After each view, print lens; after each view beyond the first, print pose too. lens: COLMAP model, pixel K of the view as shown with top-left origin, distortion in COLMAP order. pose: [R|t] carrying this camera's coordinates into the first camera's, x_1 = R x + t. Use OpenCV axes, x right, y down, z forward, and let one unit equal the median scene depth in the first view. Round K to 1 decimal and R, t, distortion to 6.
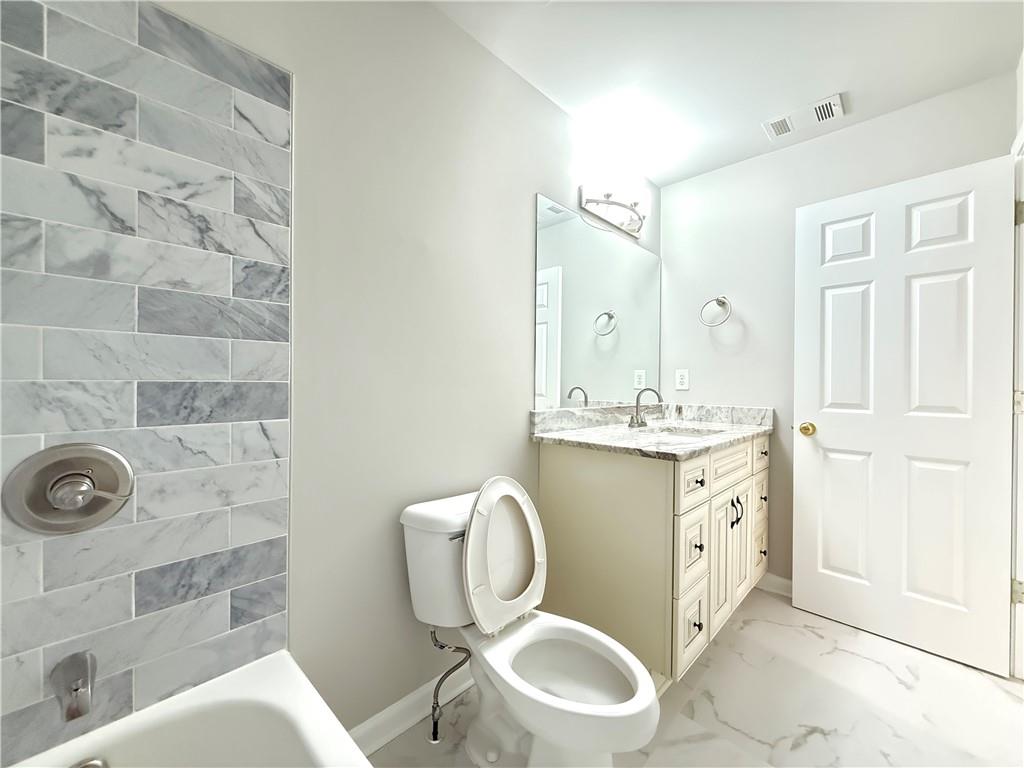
lens RADIAL K [[407.5, 0, 492.0], [0, 407.5, 396.7], [0, 0, 1]] dist [0.003484, 0.000468]
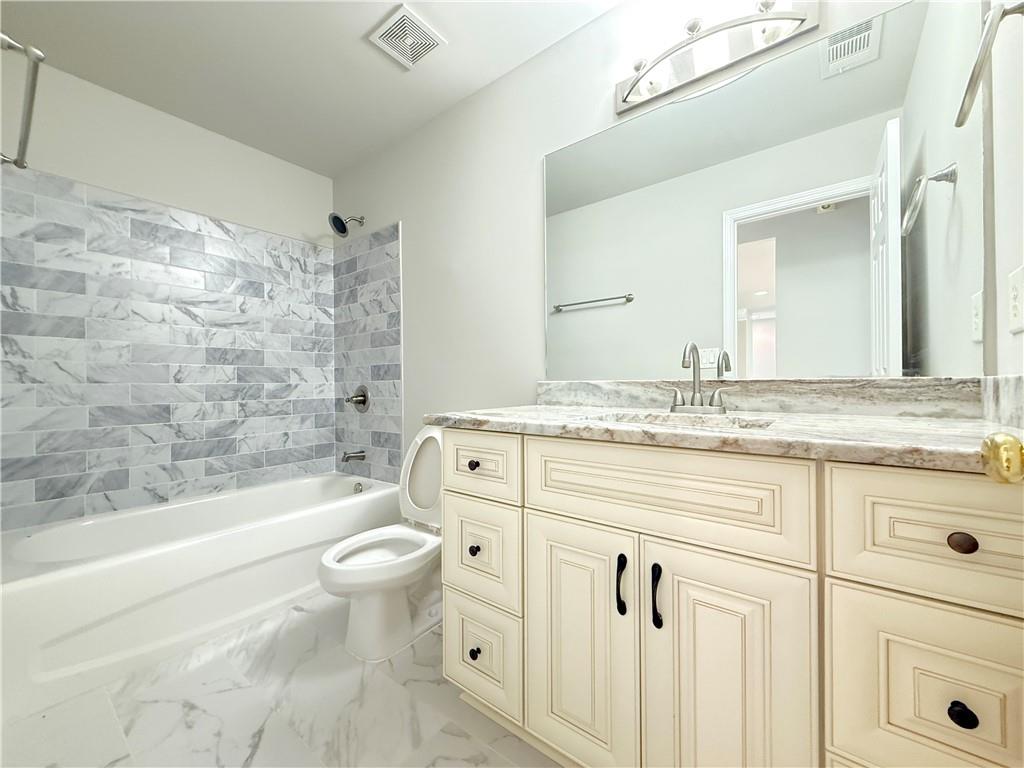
lens RADIAL K [[407.5, 0, 505.6], [0, 407.5, 380.2], [0, 0, 1]] dist [0.003484, 0.000468]
pose [[0.120775, -0.002994, -0.992675, 1.763787], [-0.007614, 0.999963, -0.003942, 0.061014], [0.992651, 0.008034, 0.120748, 1.325490]]
